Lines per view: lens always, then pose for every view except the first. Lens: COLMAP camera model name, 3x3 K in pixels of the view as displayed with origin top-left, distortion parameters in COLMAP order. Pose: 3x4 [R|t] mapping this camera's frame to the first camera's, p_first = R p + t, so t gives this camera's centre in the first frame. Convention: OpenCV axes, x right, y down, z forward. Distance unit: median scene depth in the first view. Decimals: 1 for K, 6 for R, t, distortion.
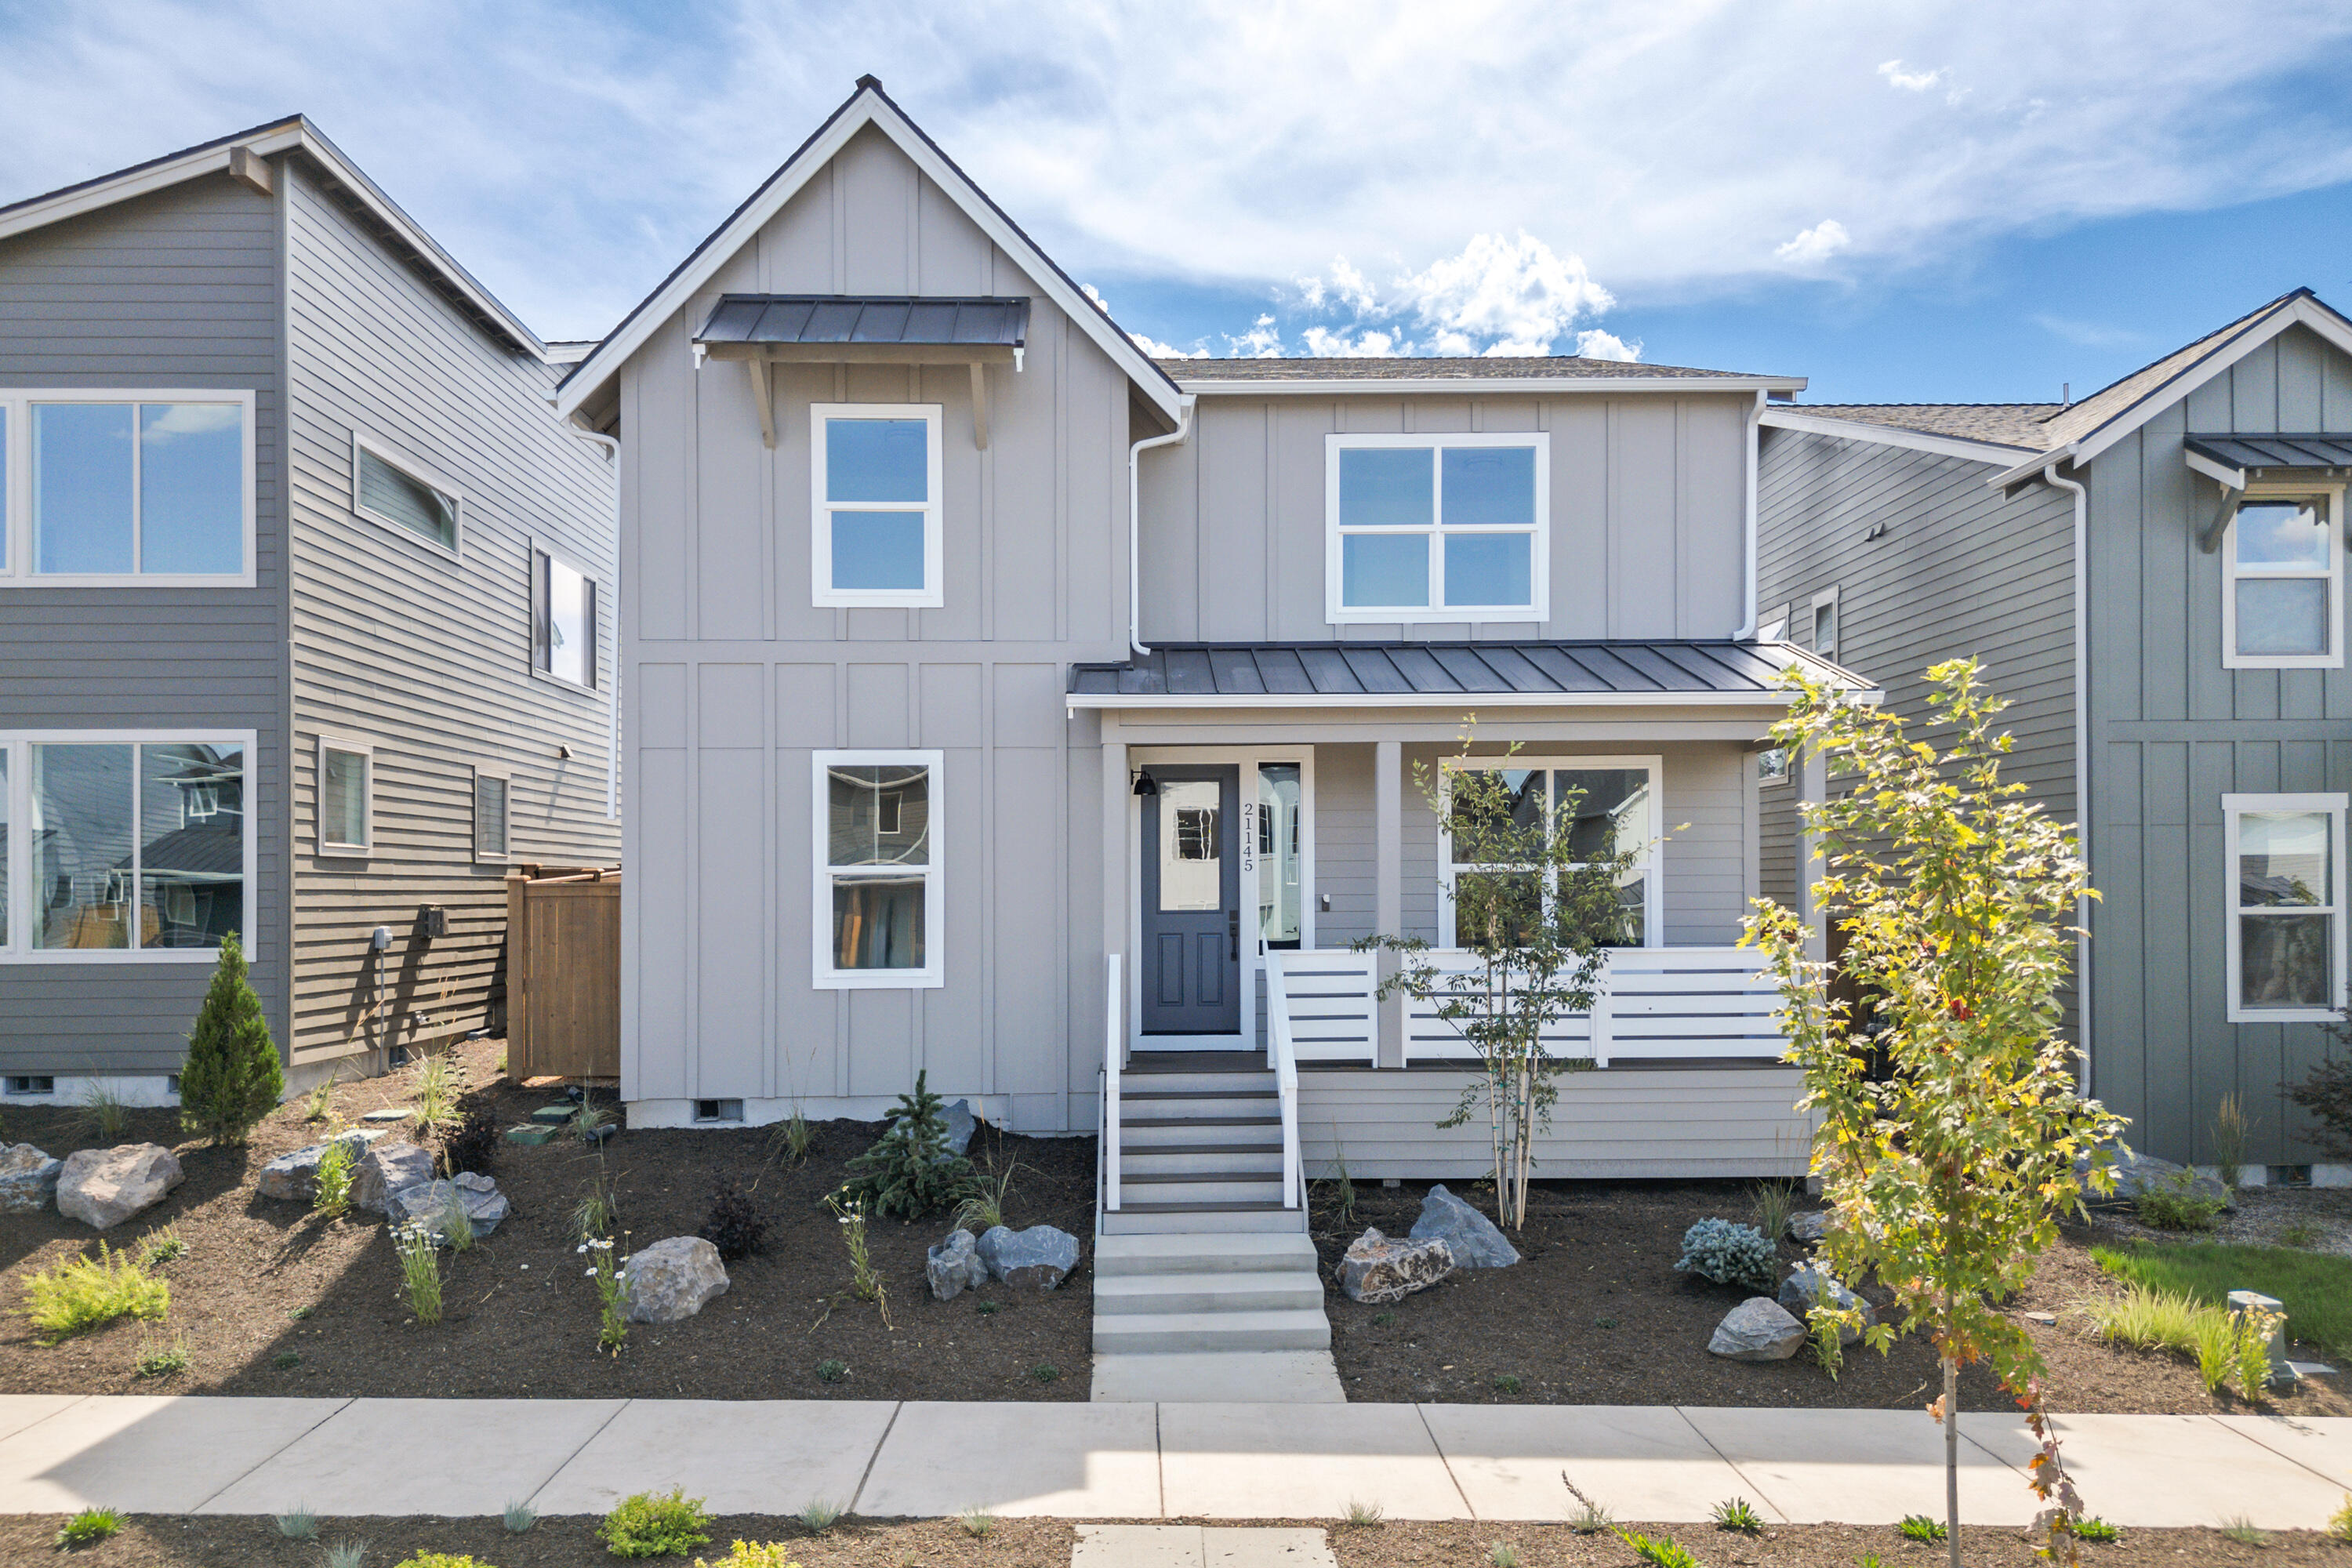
lens RADIAL K [[1569.5, 0, 1169.2], [0, 1569.5, 883.1], [0, 0, 1]] dist [0.022477, -0.000804]
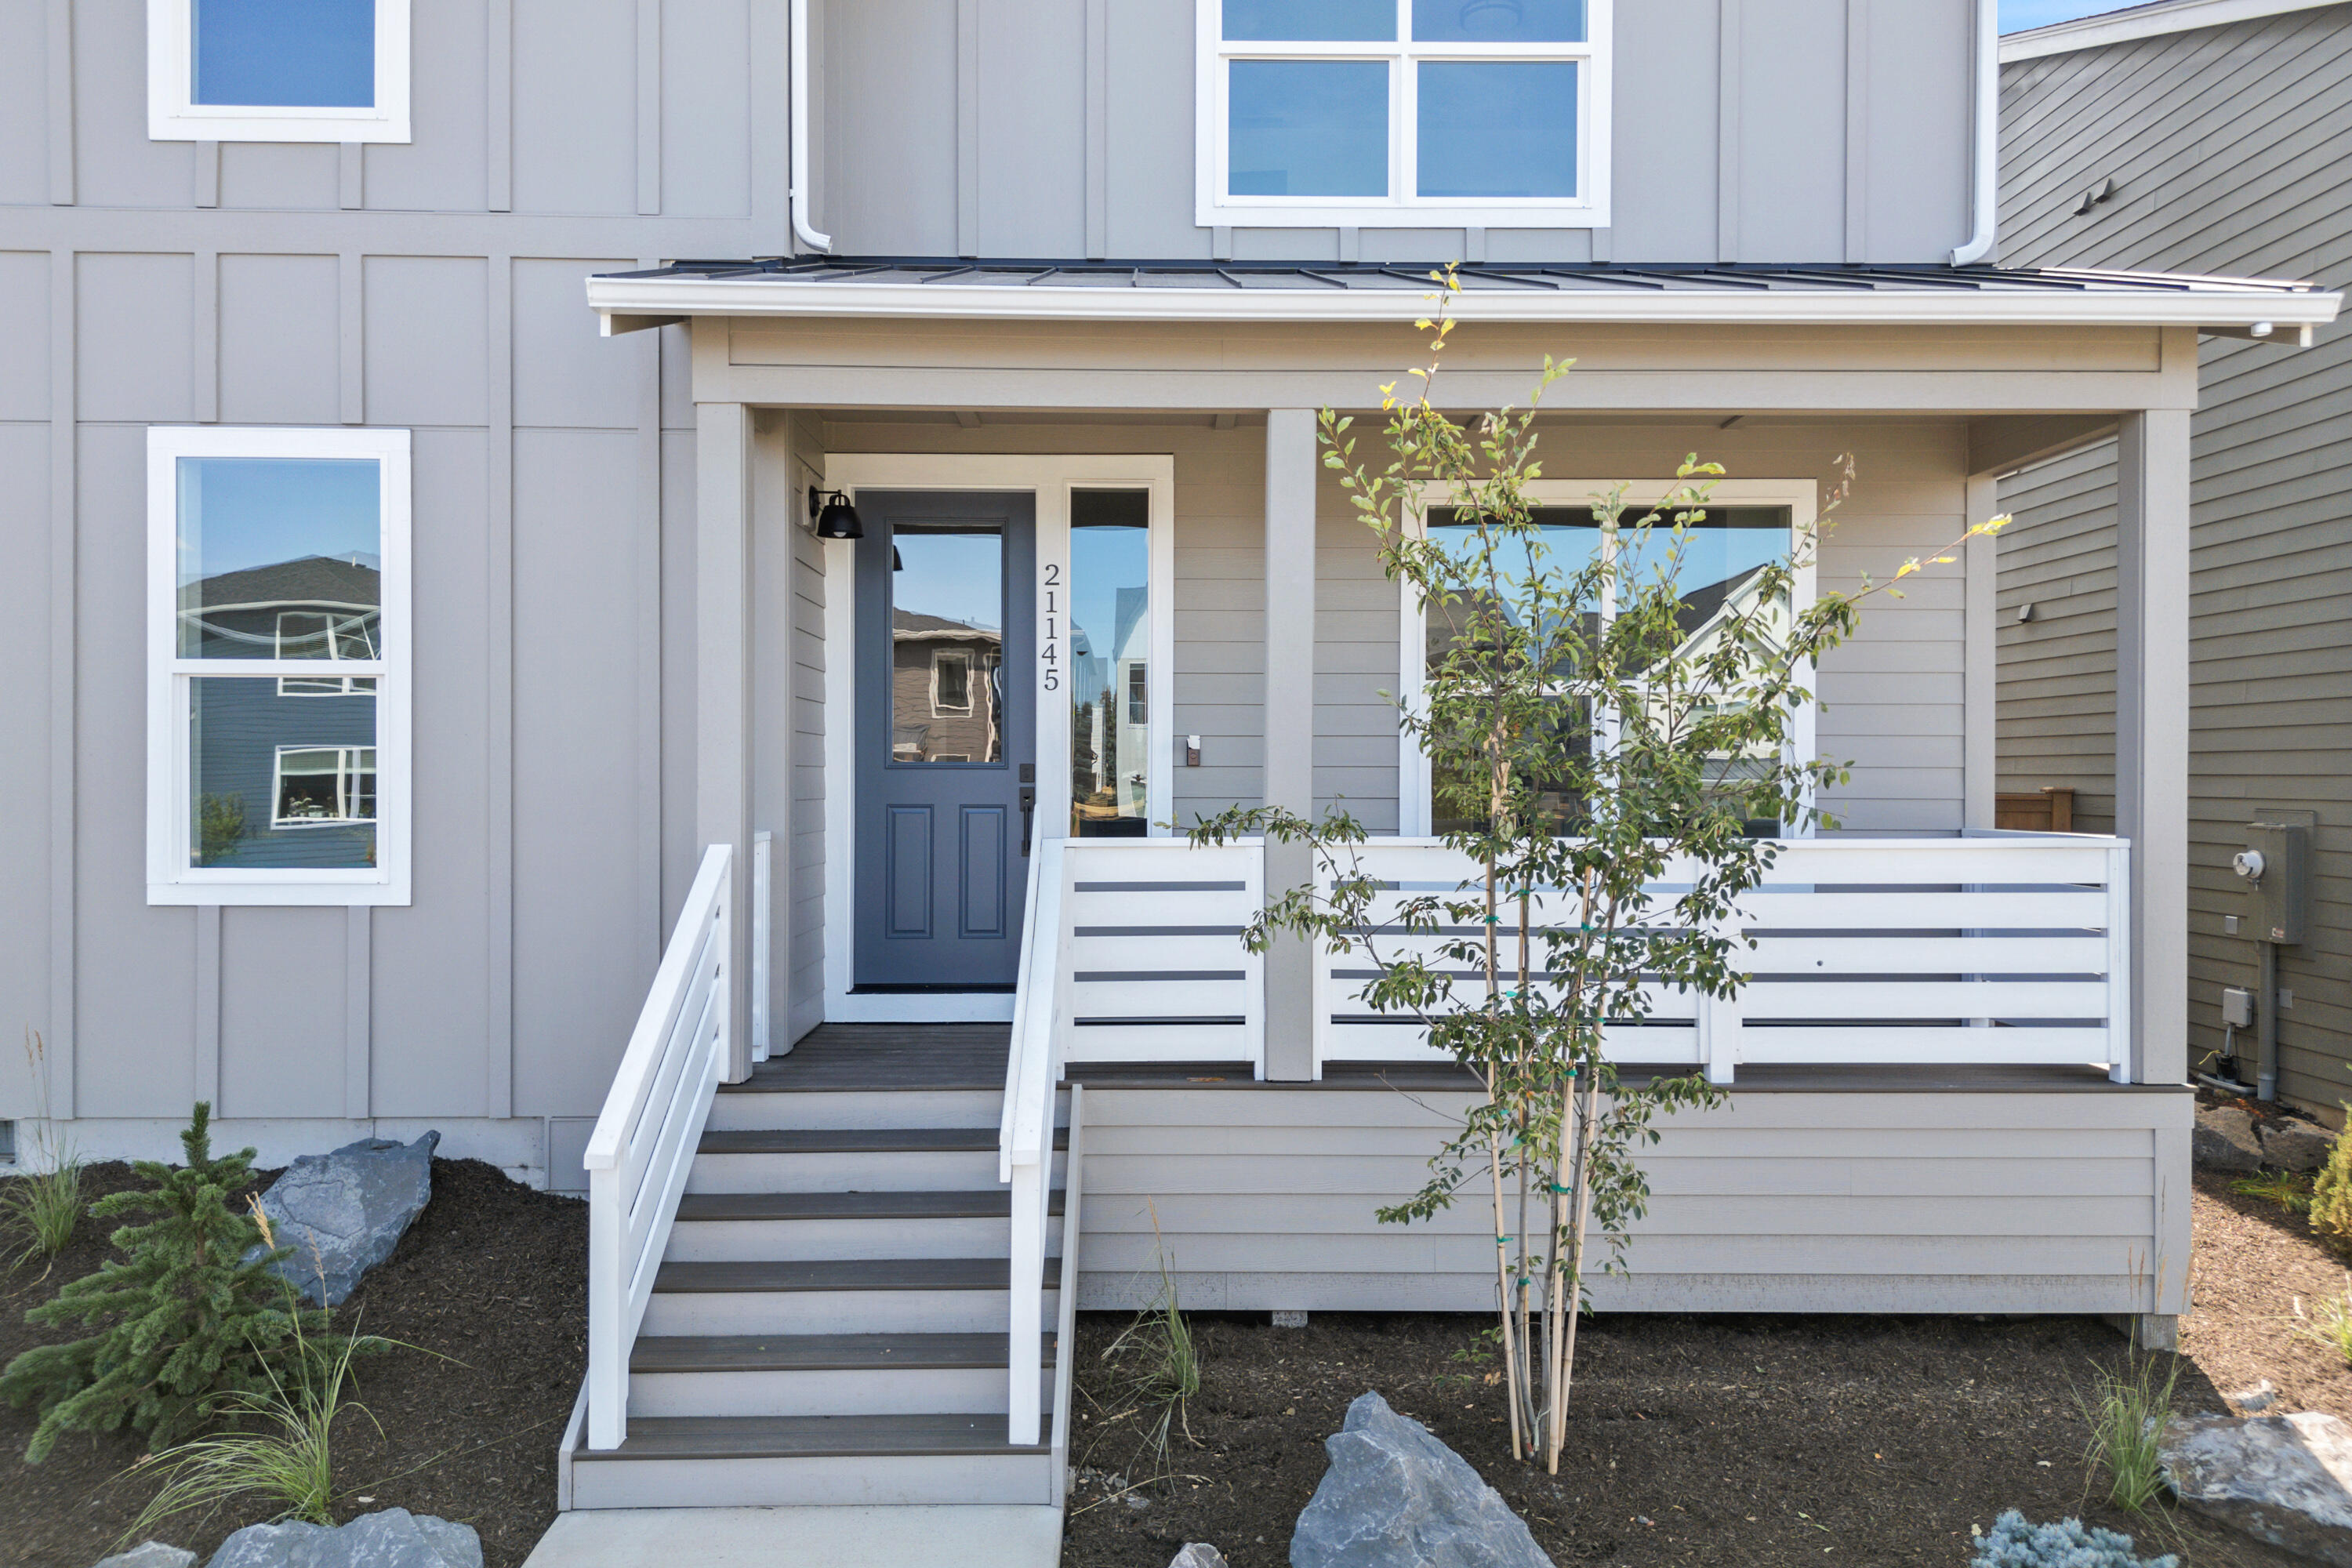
lens RADIAL K [[1466.8, 0, 1219.9], [0, 1466.8, 782.4], [0, 0, 1]] dist [0.017441, 0.000312]
pose [[0.999734, 0.009875, 0.020832, 0.104964], [-0.010050, 0.999915, 0.008306, 0.020522], [-0.020748, -0.008513, 0.999748, 0.524299]]
